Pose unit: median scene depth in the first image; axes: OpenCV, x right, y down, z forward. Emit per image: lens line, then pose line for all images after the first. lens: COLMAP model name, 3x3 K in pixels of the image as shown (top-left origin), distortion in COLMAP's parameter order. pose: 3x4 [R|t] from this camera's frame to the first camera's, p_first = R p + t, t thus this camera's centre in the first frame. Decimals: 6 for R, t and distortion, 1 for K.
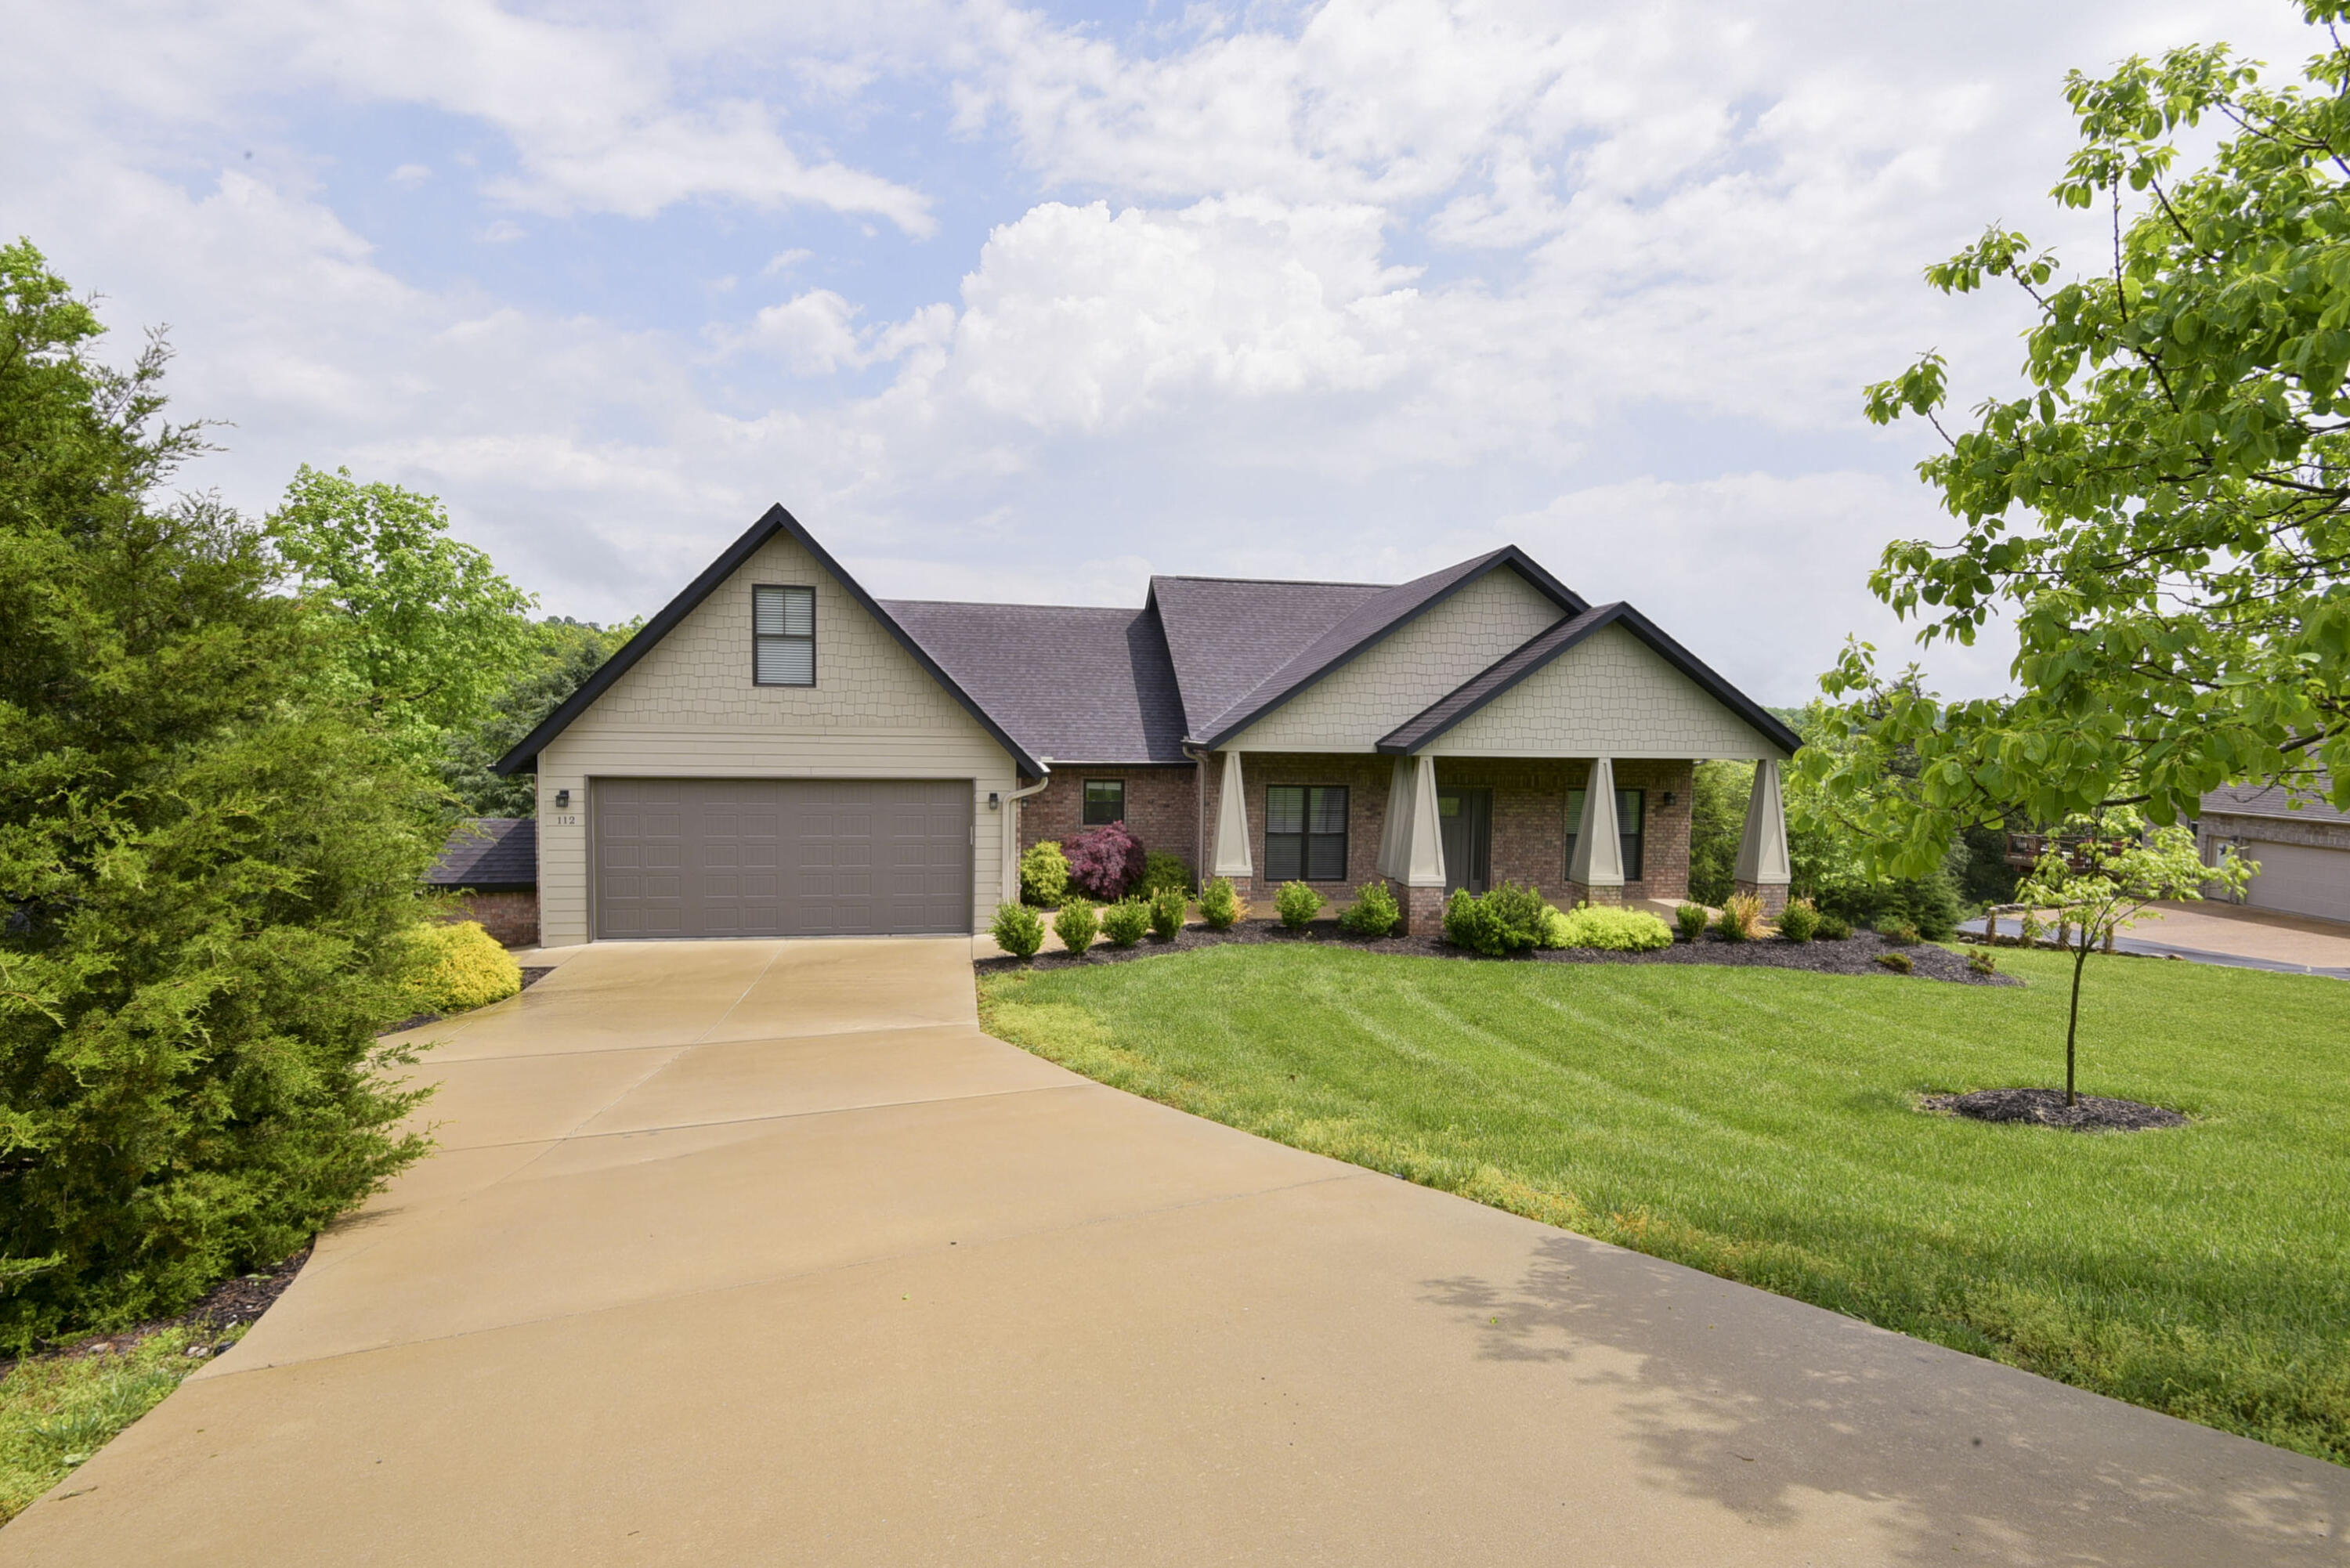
lens RADIAL K [[1128.0, 0, 1178.7], [0, 1128.0, 804.0], [0, 0, 1]] dist [0.003785, -0.001276]
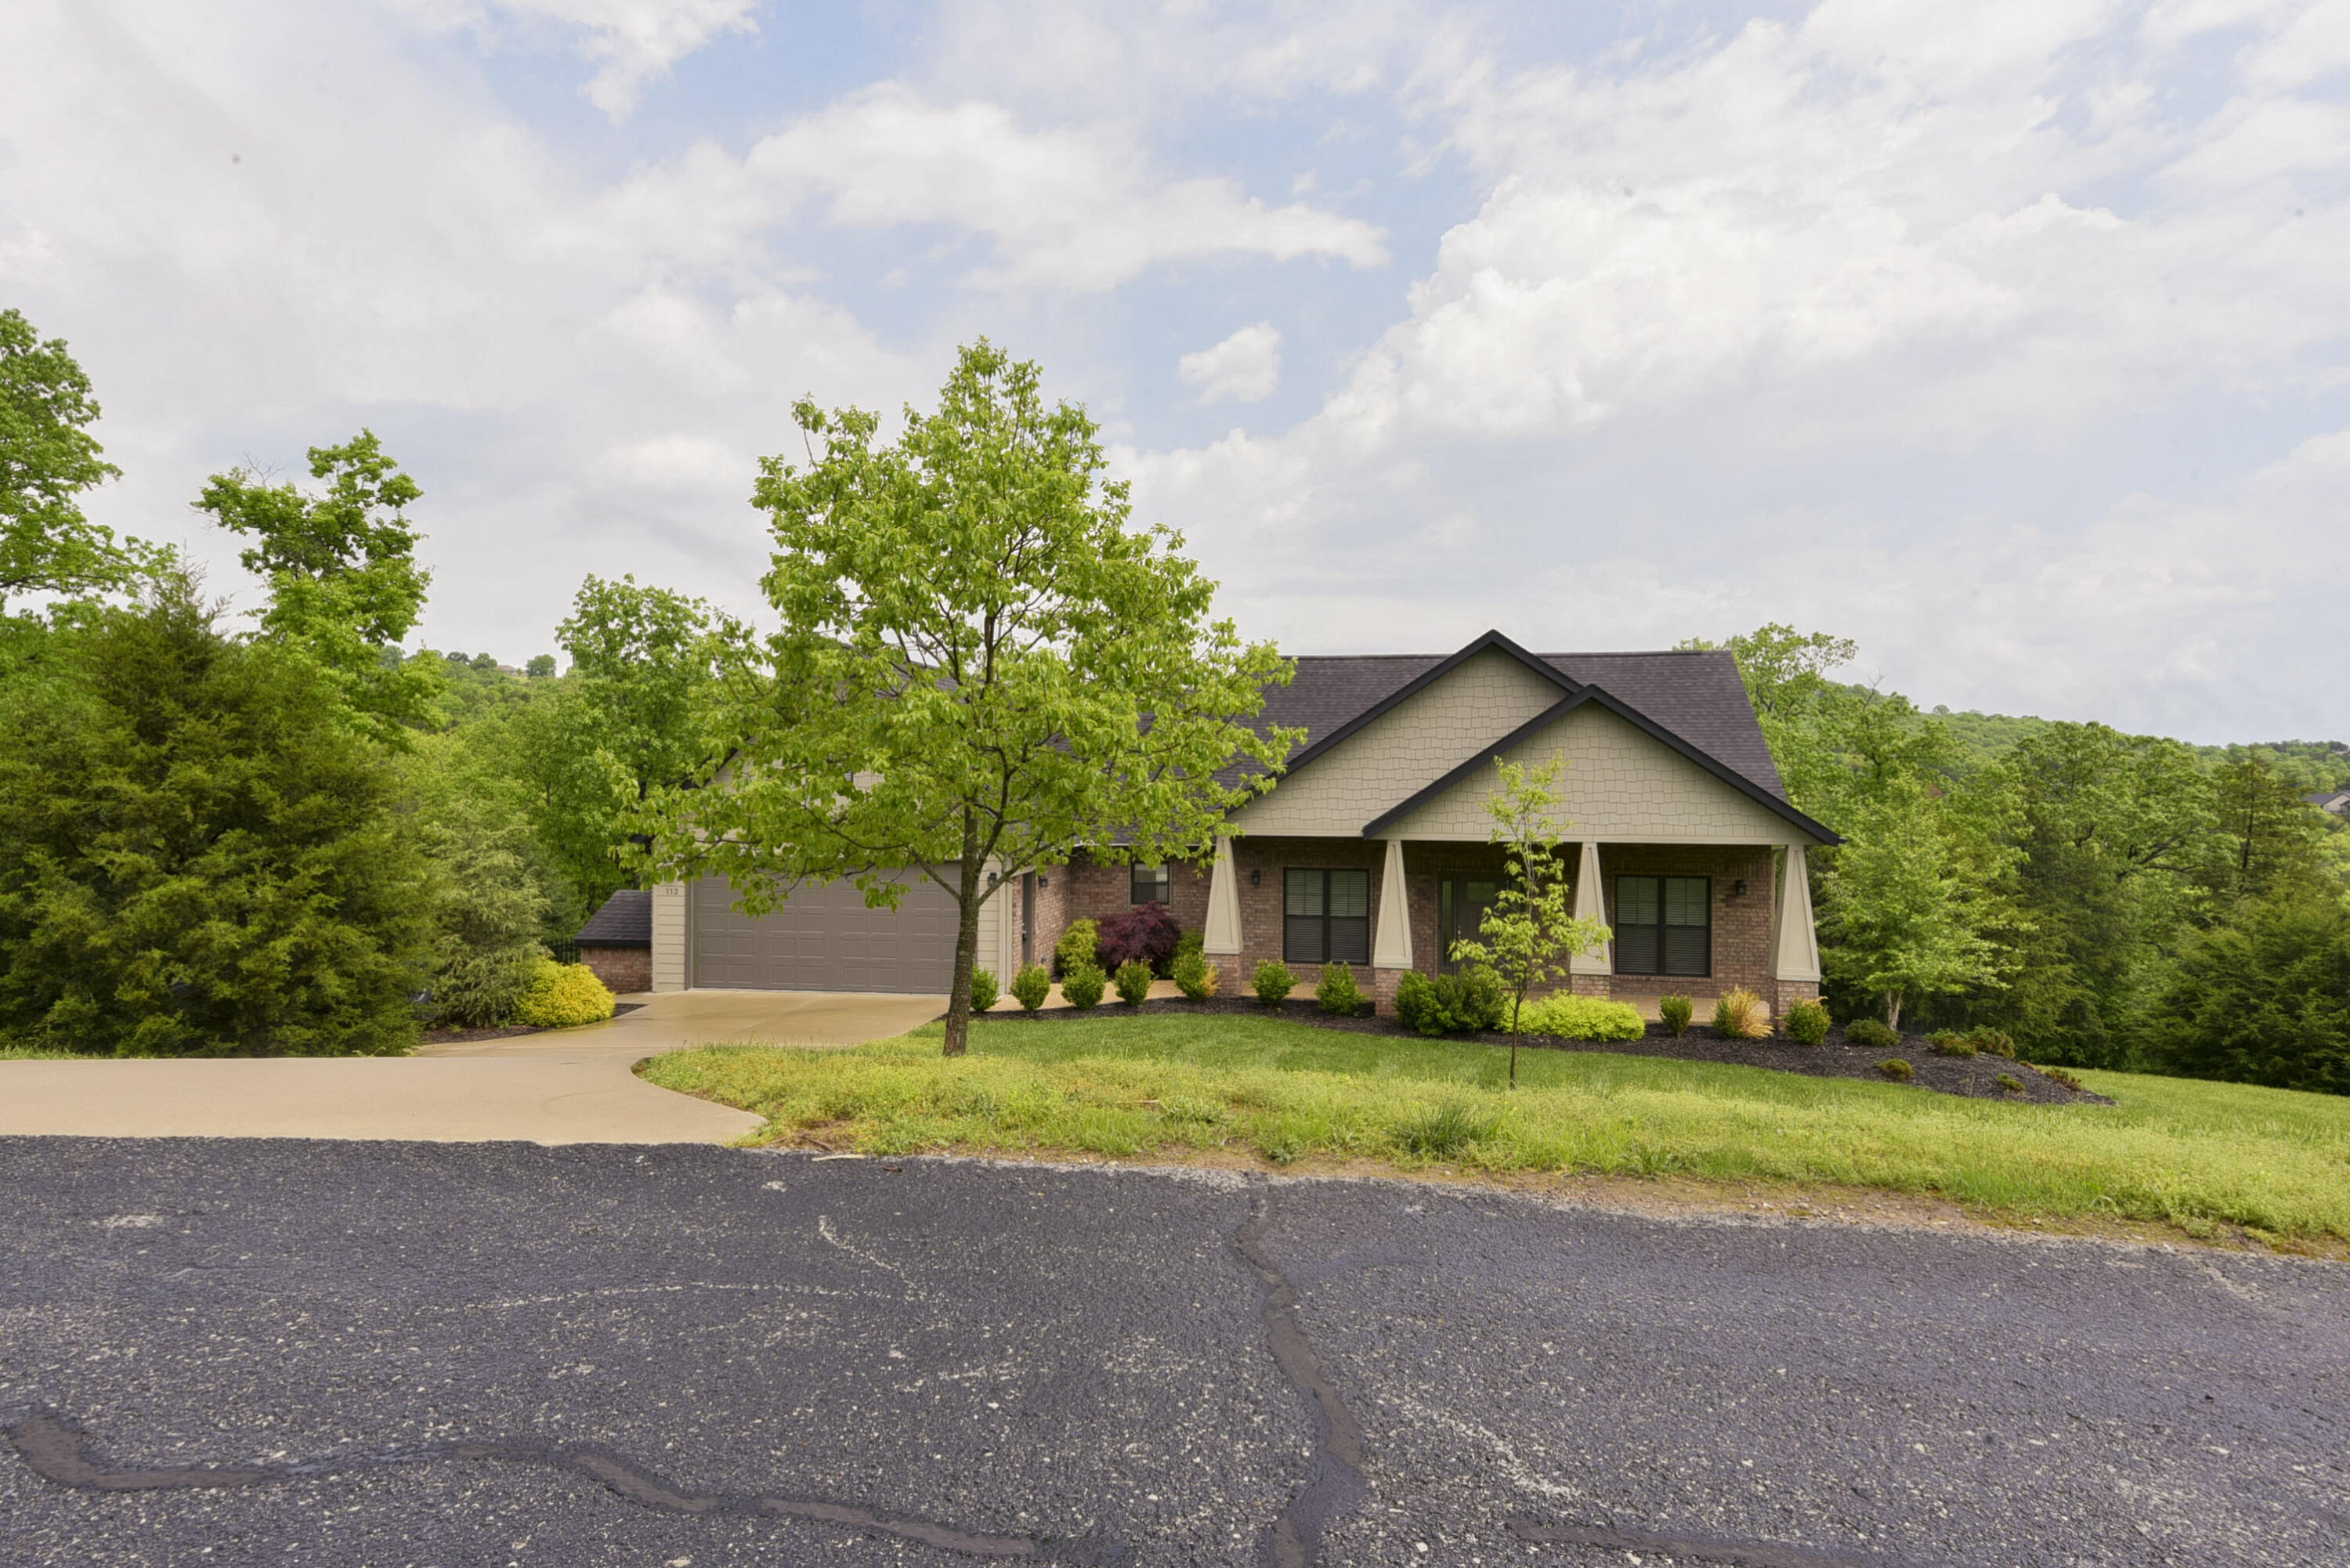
lens RADIAL K [[1498.5, 0, 1173.5], [0, 1498.5, 773.3], [0, 0, 1]] dist [0.001722, 0.002817]
pose [[0.940932, -0.013451, -0.338328, 0.476819], [-0.013514, 0.996923, -0.077219, 0.004289], [0.338326, 0.077230, 0.937855, -0.335932]]
